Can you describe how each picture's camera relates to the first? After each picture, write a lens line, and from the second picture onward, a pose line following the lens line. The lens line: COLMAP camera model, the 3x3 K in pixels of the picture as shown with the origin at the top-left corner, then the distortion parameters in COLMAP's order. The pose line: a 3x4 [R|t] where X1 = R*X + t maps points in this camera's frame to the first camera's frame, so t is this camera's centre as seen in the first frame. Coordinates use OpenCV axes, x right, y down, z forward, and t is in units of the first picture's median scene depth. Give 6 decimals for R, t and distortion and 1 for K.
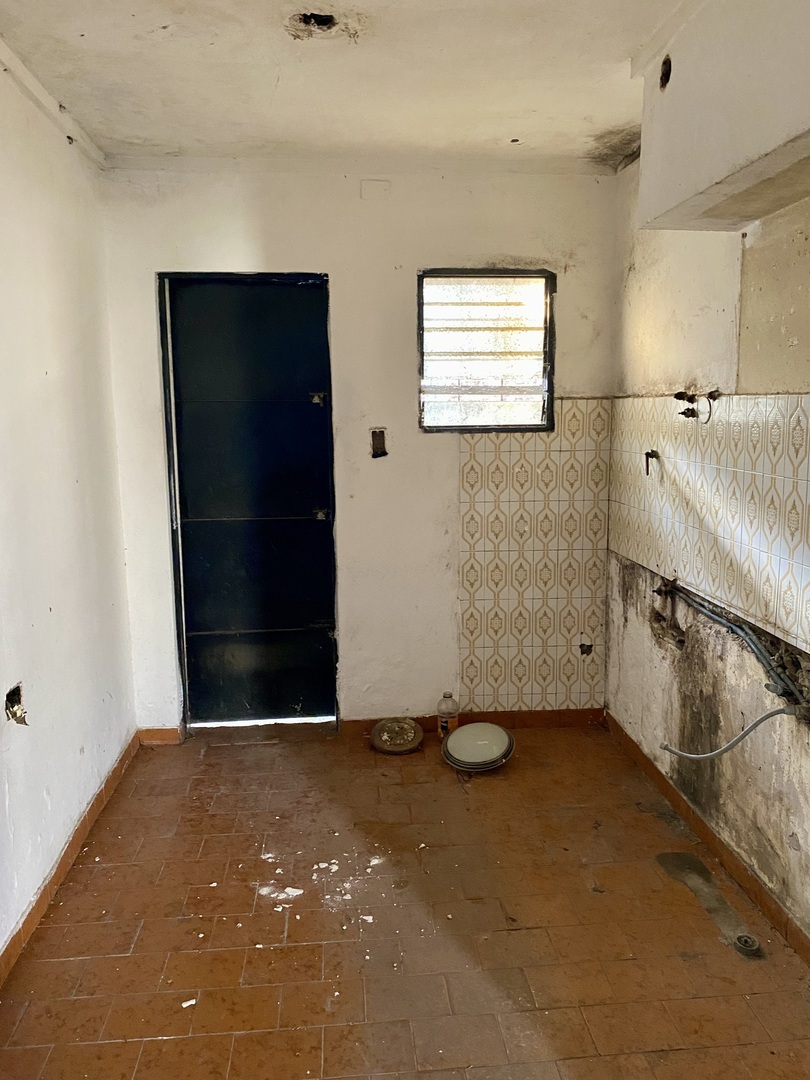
lens RADIAL K [[829.0, 0, 400.3], [0, 829.0, 536.6], [0, 0, 1]] dist [-0.001075, 0.002225]
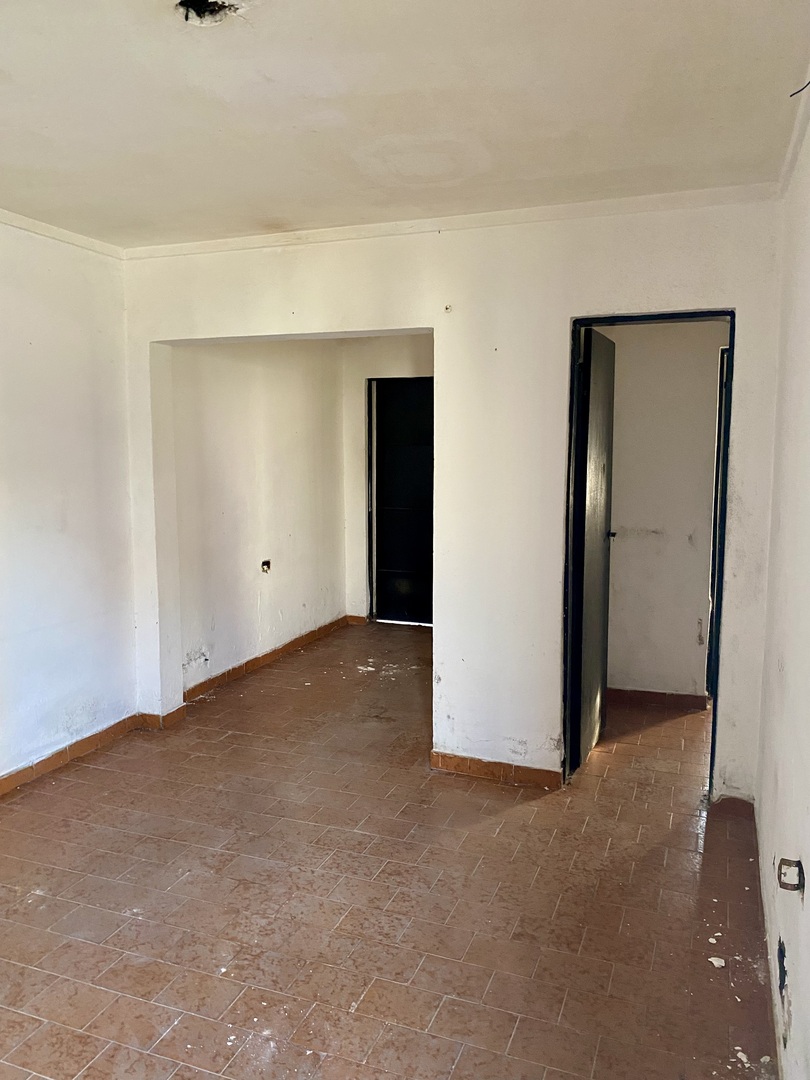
lens RADIAL K [[829.0, 0, 400.3], [0, 829.0, 536.6], [0, 0, 1]] dist [-0.001075, 0.002225]
pose [[0.897481, 0.061867, -0.436693, 0.663439], [-0.082970, 0.996118, -0.029395, 0.107948], [0.433180, 0.062614, 0.899130, -0.718707]]
